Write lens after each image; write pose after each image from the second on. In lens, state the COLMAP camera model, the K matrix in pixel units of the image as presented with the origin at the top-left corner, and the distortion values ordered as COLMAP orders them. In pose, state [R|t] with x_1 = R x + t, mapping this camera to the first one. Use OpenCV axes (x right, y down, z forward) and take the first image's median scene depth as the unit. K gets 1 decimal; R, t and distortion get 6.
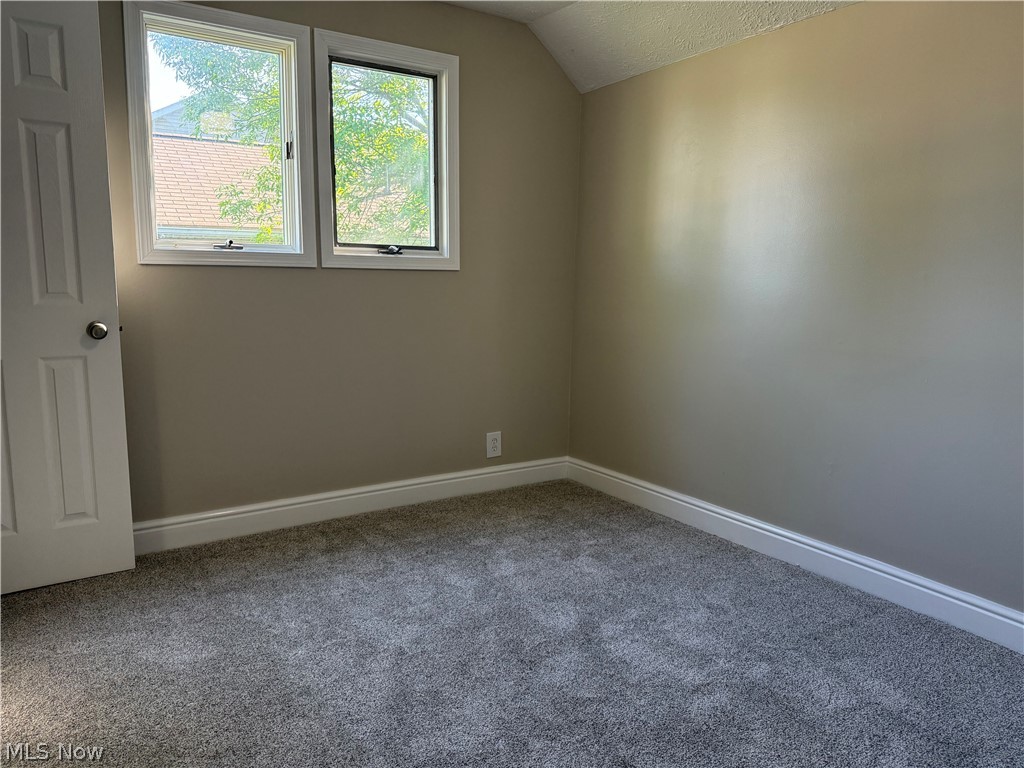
lens RADIAL K [[722.3, 0, 510.2], [0, 722.3, 382.7], [0, 0, 1]] dist [0.030753, -0.050479]
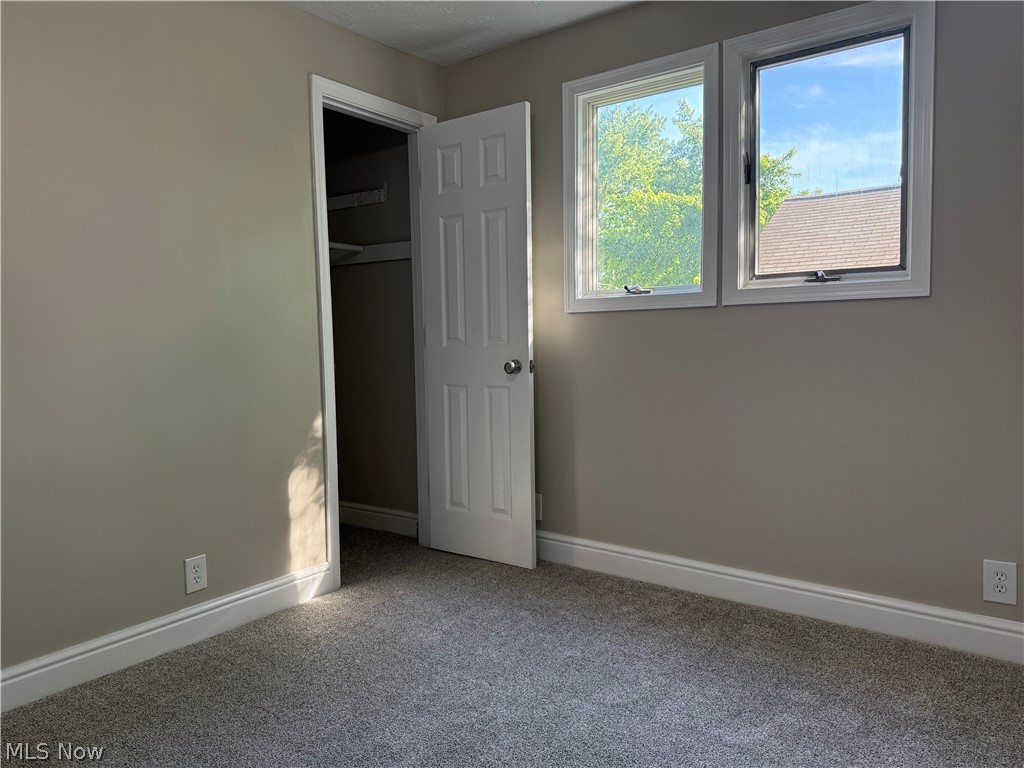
lens RADIAL K [[722.3, 0, 511.7], [0, 722.3, 380.8], [0, 0, 1]] dist [0.030753, -0.050479]
pose [[0.302467, 0.039812, -0.952328, 0.515301], [-0.112282, 0.993659, 0.005878, -0.046113], [0.946523, 0.105152, 0.305019, 0.513150]]
